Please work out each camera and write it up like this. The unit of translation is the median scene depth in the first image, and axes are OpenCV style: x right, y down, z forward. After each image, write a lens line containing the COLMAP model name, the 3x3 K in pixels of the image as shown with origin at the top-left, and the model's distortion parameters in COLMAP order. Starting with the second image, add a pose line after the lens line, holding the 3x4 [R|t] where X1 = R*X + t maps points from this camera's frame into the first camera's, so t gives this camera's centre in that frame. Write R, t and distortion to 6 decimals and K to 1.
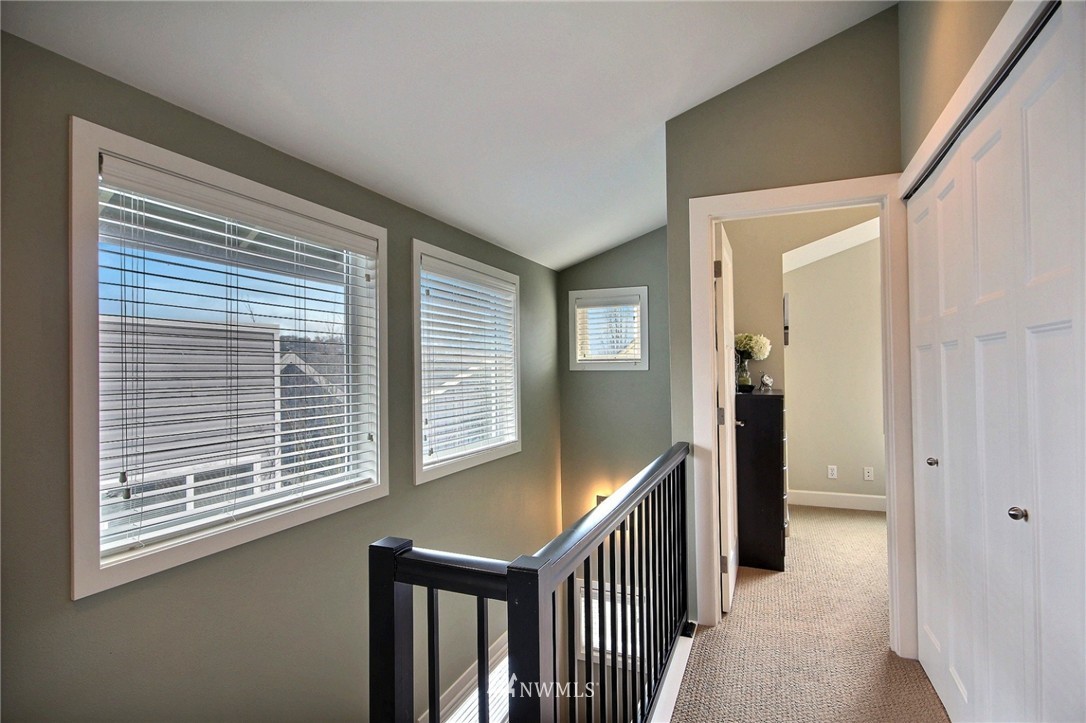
lens RADIAL K [[551.7, 0, 543.0], [0, 551.7, 361.5], [0, 0, 1]] dist [0.001702, 0.000147]
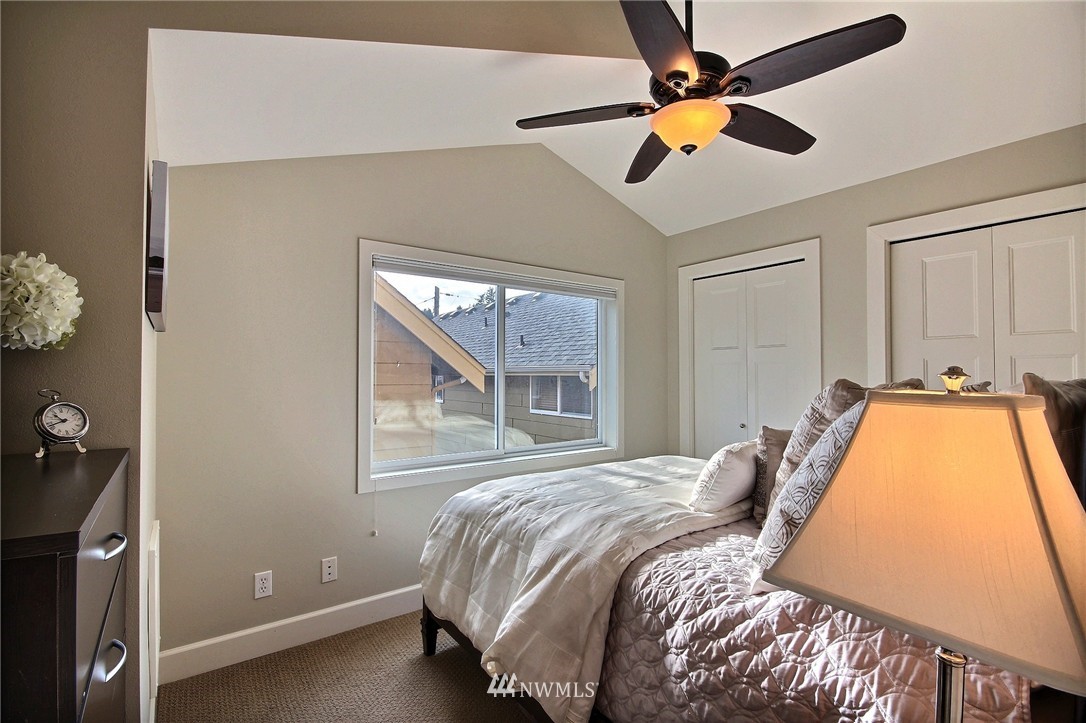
lens RADIAL K [[505.2, 0, 546.6], [0, 505.2, 365.2], [0, 0, 1]] dist [-0.000839, 0.000037]
pose [[0.515859, 0.025528, 0.856293, 0.298856], [-0.017174, 0.999663, -0.019456, 0.005514], [-0.856502, -0.004670, 0.516123, 0.628491]]
